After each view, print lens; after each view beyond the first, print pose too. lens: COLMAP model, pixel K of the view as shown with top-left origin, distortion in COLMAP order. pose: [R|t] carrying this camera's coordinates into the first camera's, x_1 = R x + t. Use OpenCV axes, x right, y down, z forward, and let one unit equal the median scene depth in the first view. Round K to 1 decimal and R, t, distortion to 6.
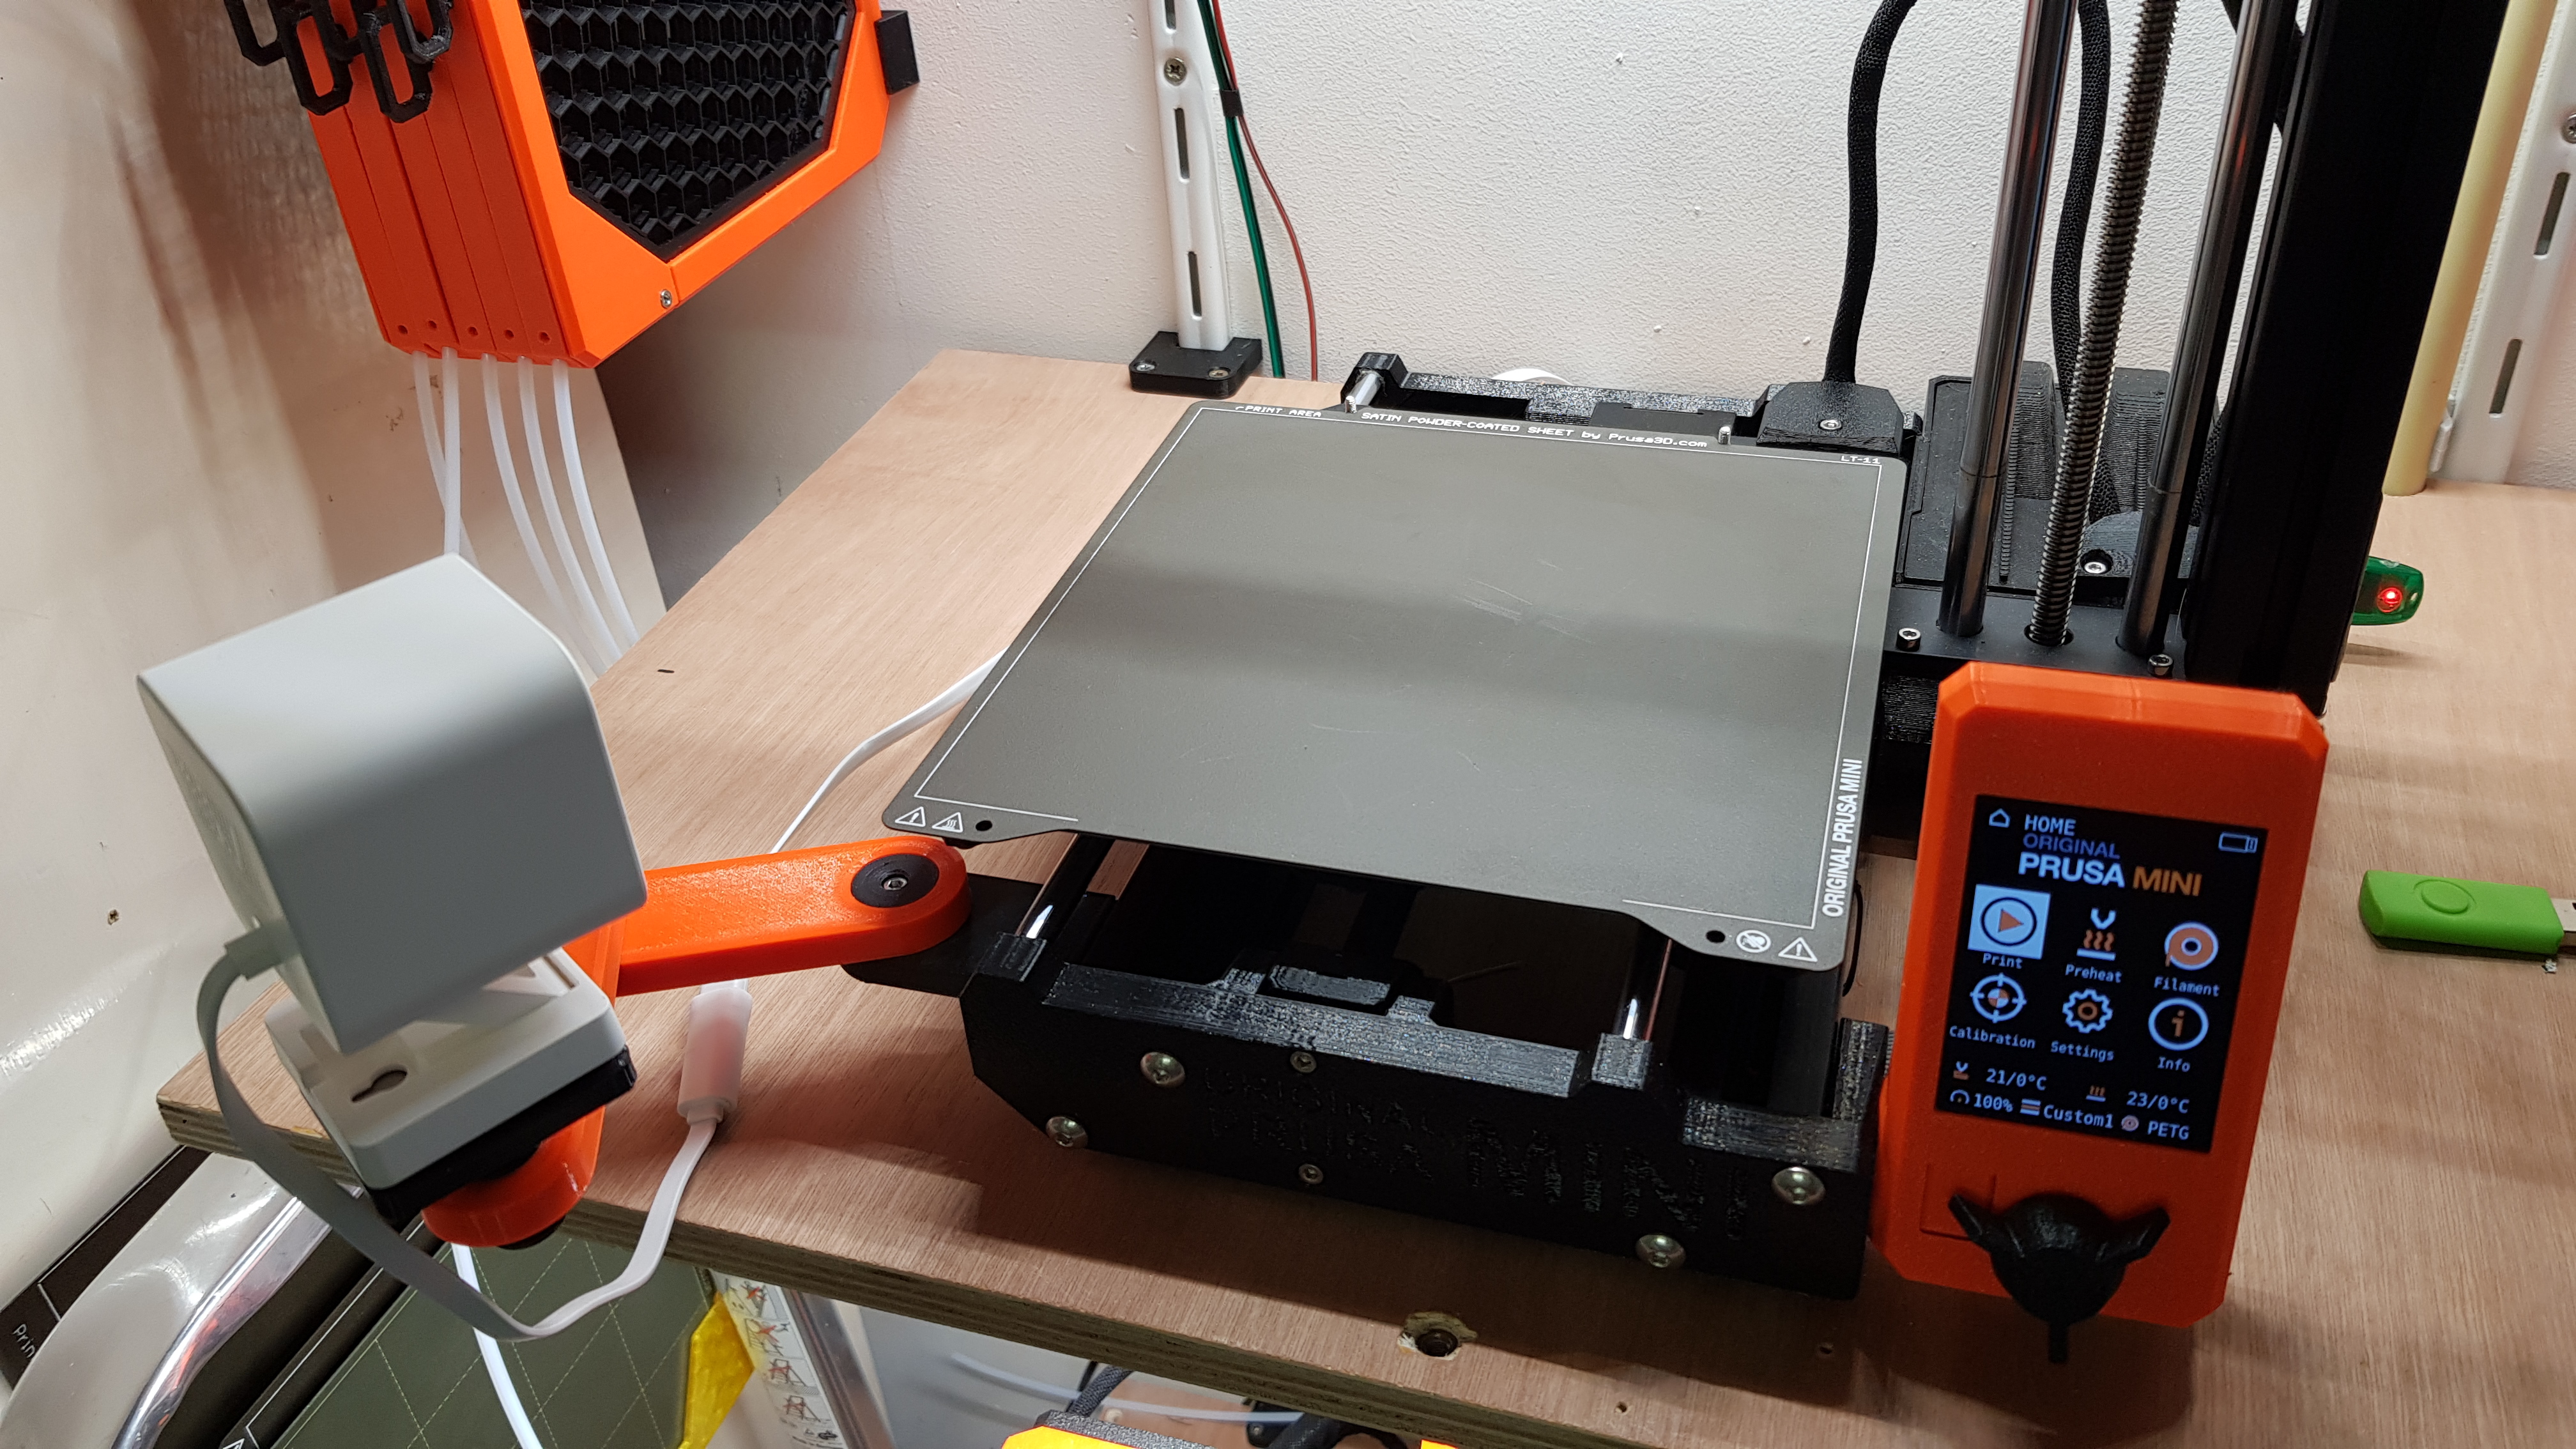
lens RADIAL K [[2056.9, 0, 1288.0], [0, 2056.9, 724.5], [0, 0, 1]] dist [-0.004817, -0.002591]
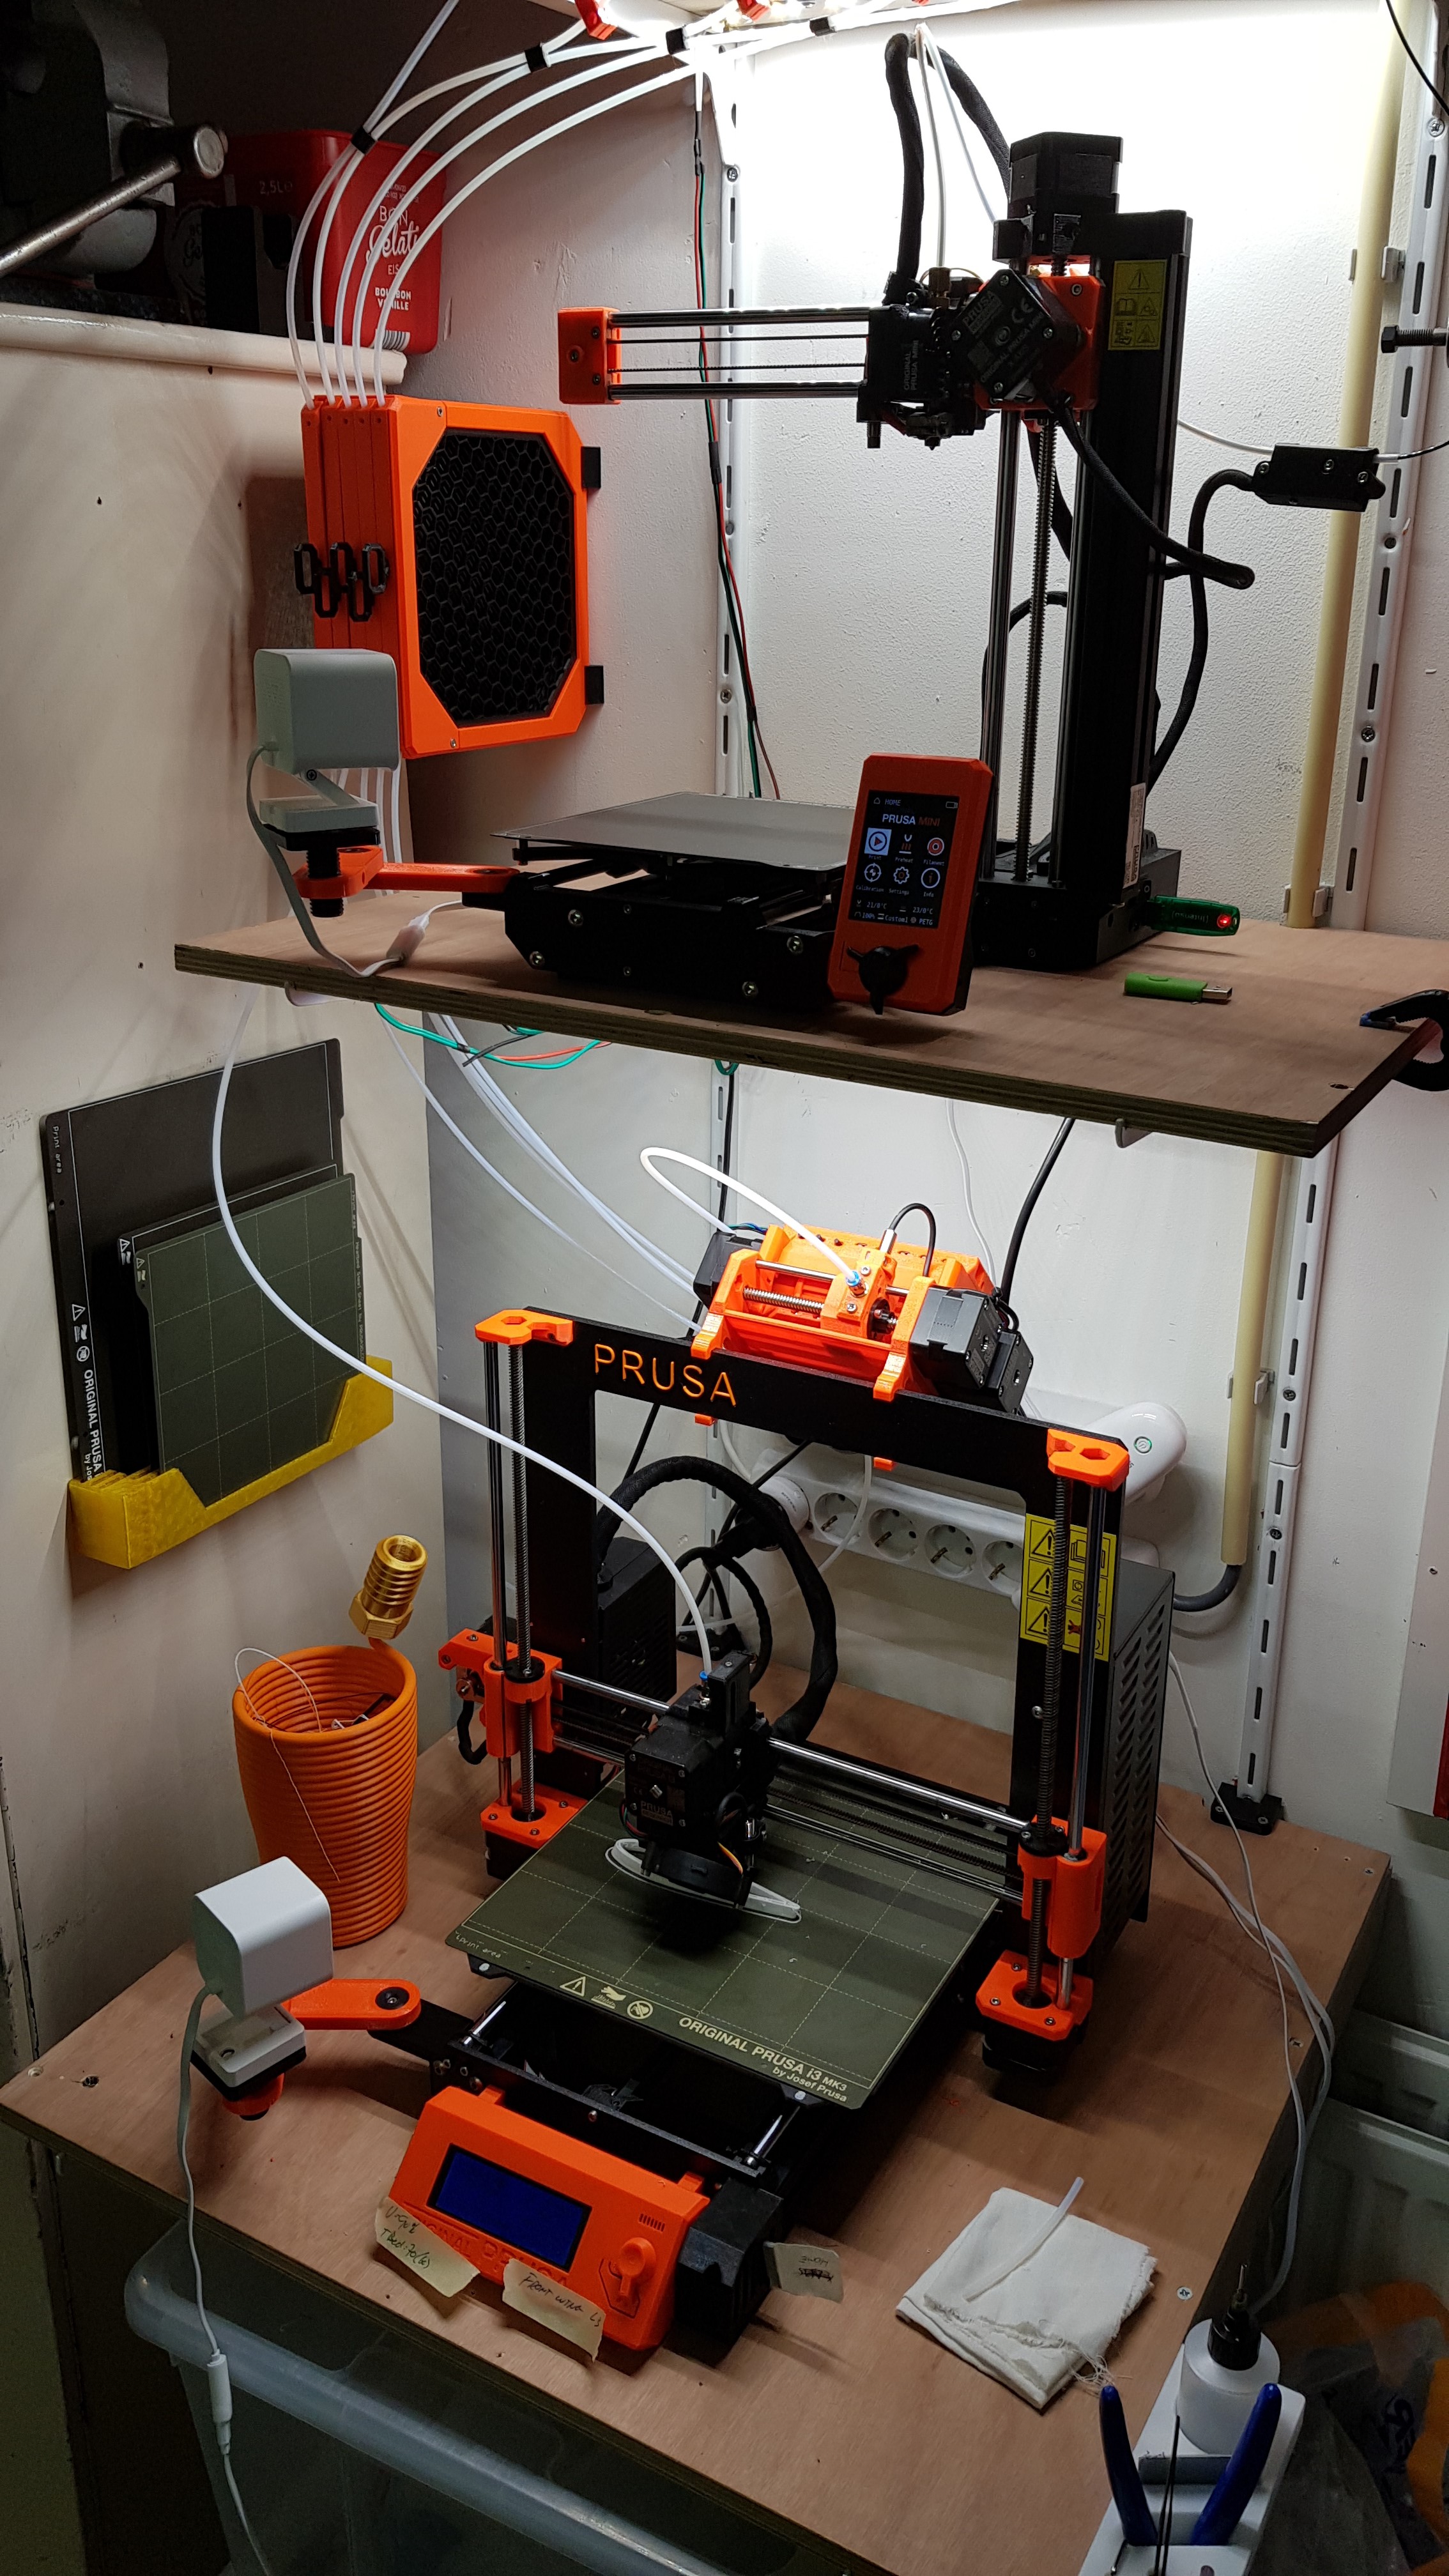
lens RADIAL K [[2090.2, 0, 724.5], [0, 2090.2, 1288.0], [0, 0, 1]] dist [0.095173, -0.002742]
pose [[0.975599, 0.144331, -0.165457, 0.450498], [-0.180159, 0.956964, -0.227512, 0.856994], [0.125499, 0.251769, 0.959616, -0.990820]]
